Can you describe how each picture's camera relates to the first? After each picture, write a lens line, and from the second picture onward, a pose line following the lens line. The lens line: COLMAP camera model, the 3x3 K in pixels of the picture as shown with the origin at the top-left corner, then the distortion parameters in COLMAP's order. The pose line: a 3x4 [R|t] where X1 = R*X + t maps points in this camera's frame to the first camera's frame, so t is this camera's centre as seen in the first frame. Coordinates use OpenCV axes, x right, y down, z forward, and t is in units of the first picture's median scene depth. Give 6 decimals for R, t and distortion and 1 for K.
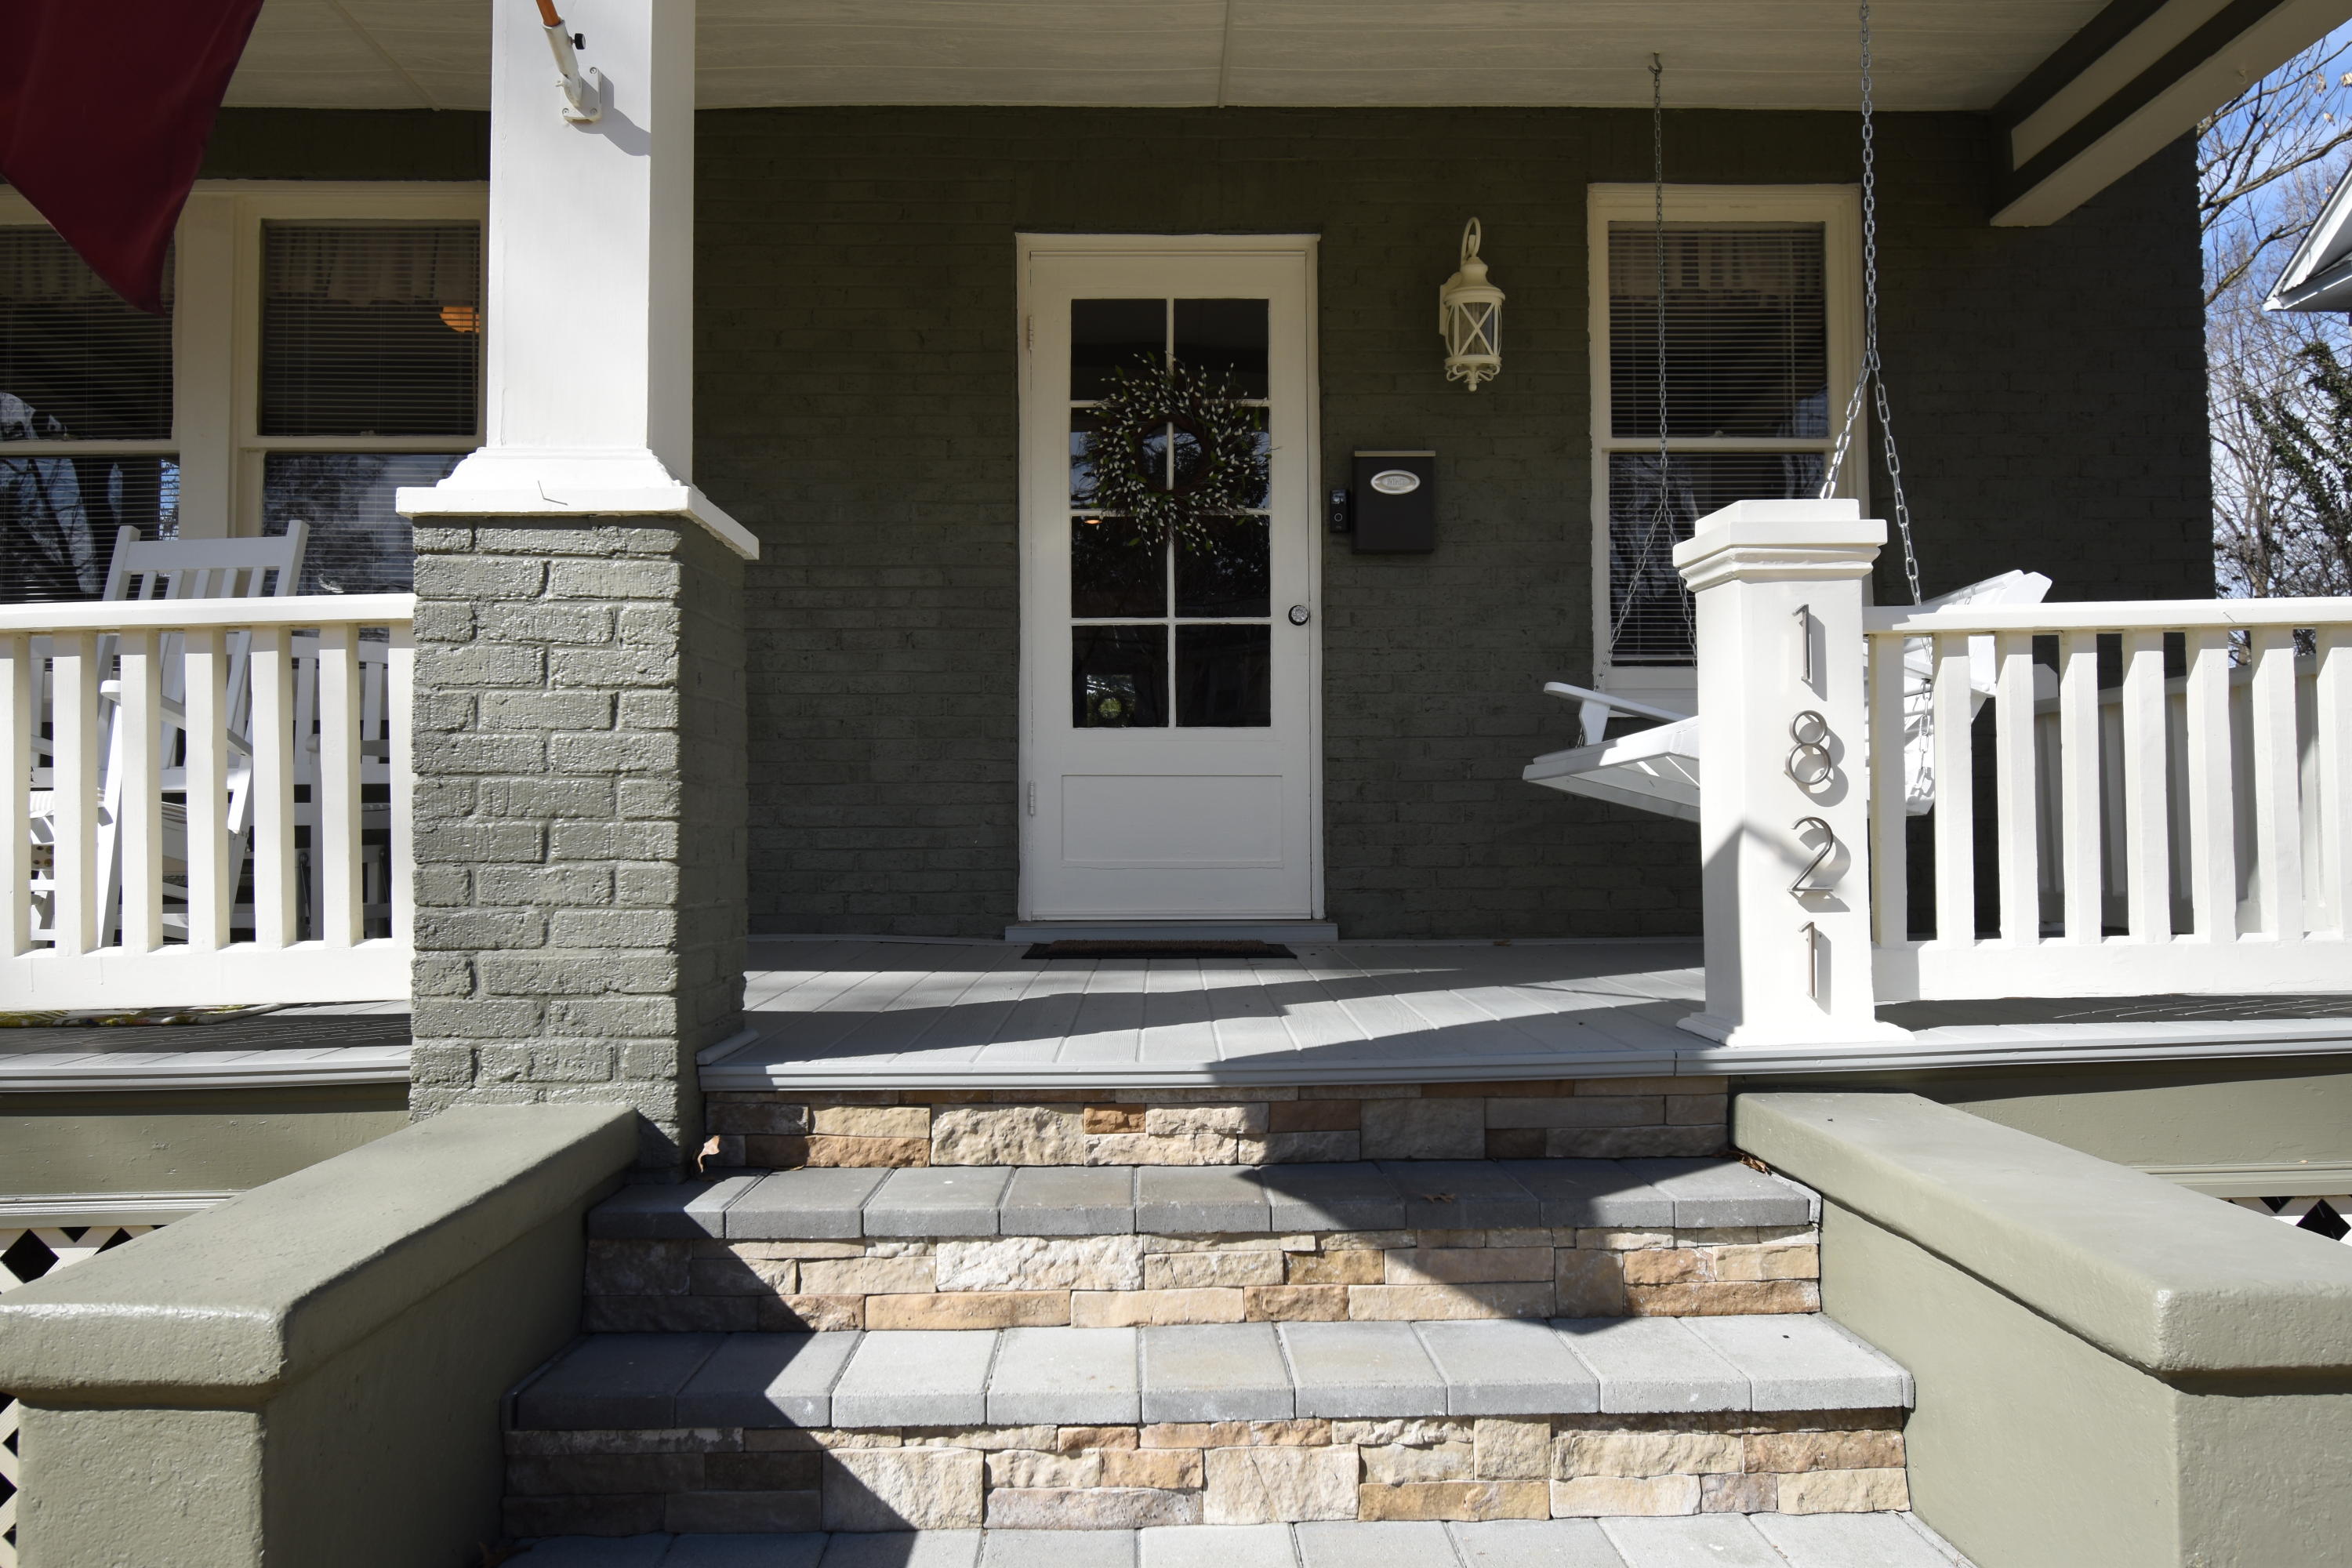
lens RADIAL K [[1722.7, 0, 1178.0], [0, 1722.7, 786.4], [0, 0, 1]] dist [0.006320, -0.001801]
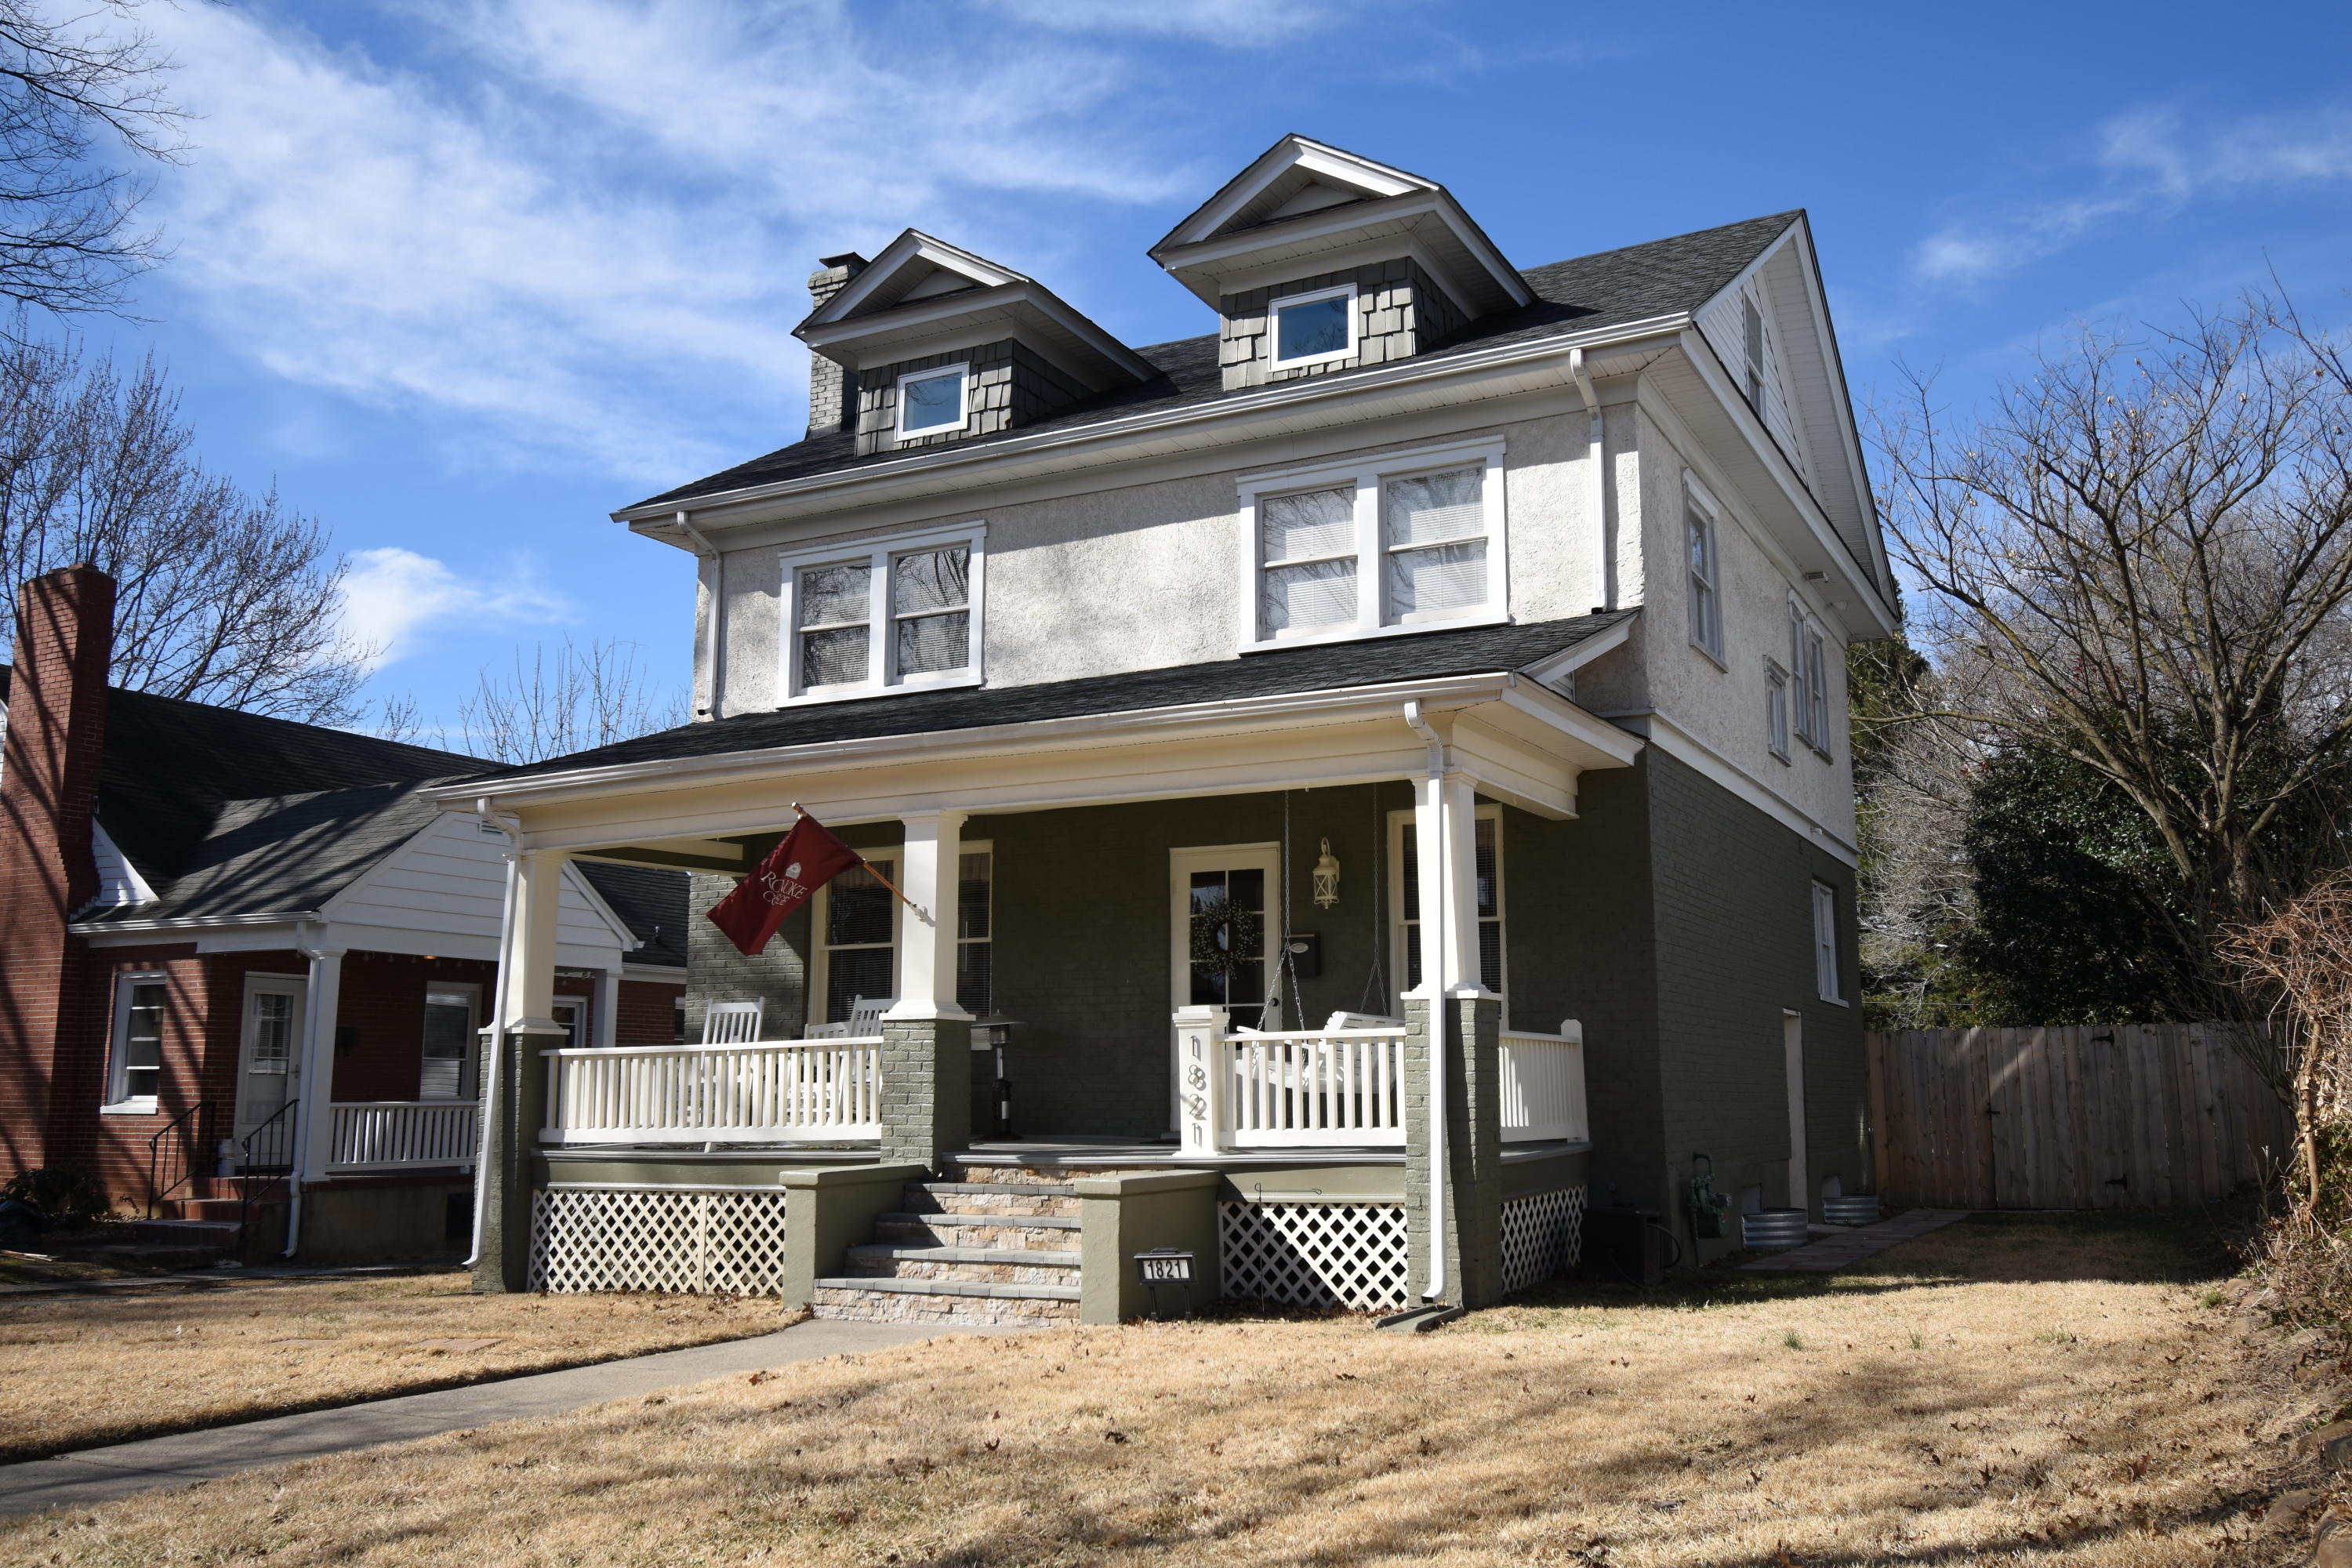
lens RADIAL K [[1954.4, 0, 1179.5], [0, 1954.4, 776.3], [0, 0, 1]] dist [0.008919, -0.020168]
pose [[0.879558, -0.071403, -0.470403, 2.381141], [0.011081, 0.991481, -0.129780, -0.114684], [0.475662, 0.108937, 0.872857, -2.768341]]
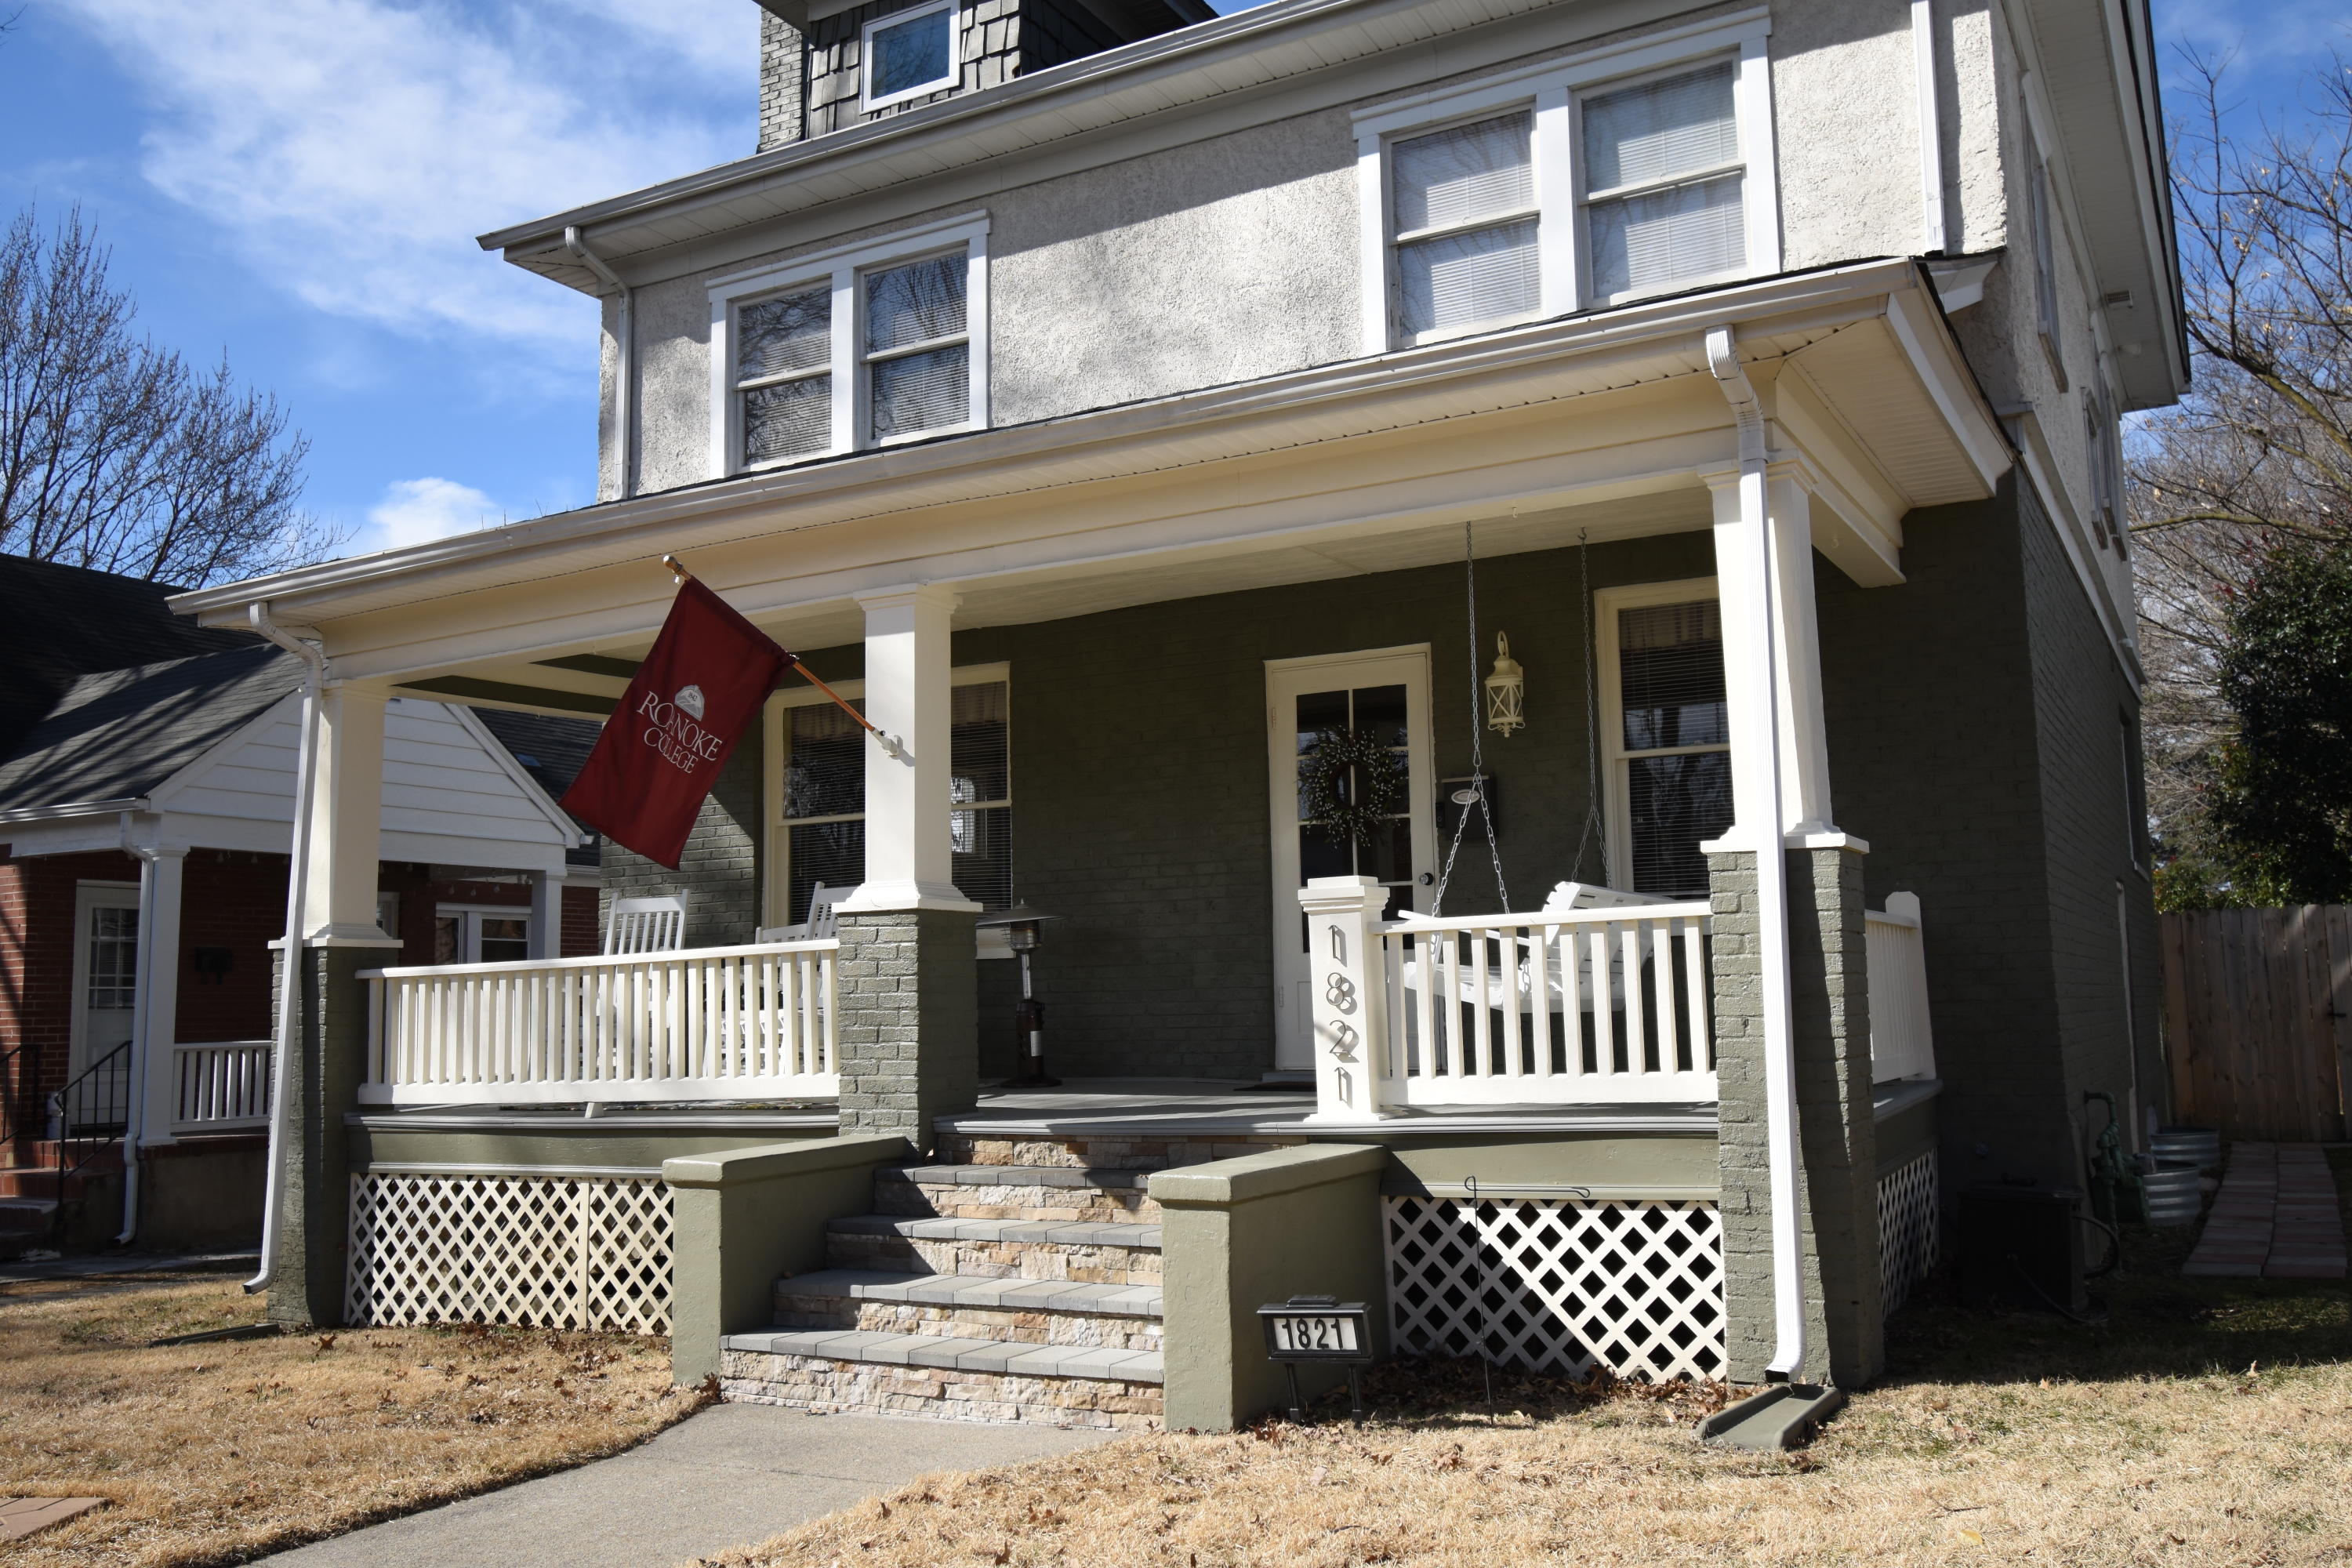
lens RADIAL K [[1954.4, 0, 1180.7], [0, 1954.4, 780.2], [0, 0, 1]] dist [0.008919, -0.020168]
pose [[0.868202, -0.068313, -0.491487, 1.480220], [0.031052, 0.996017, -0.083585, -0.087828], [0.495239, 0.057307, 0.866865, -1.341948]]
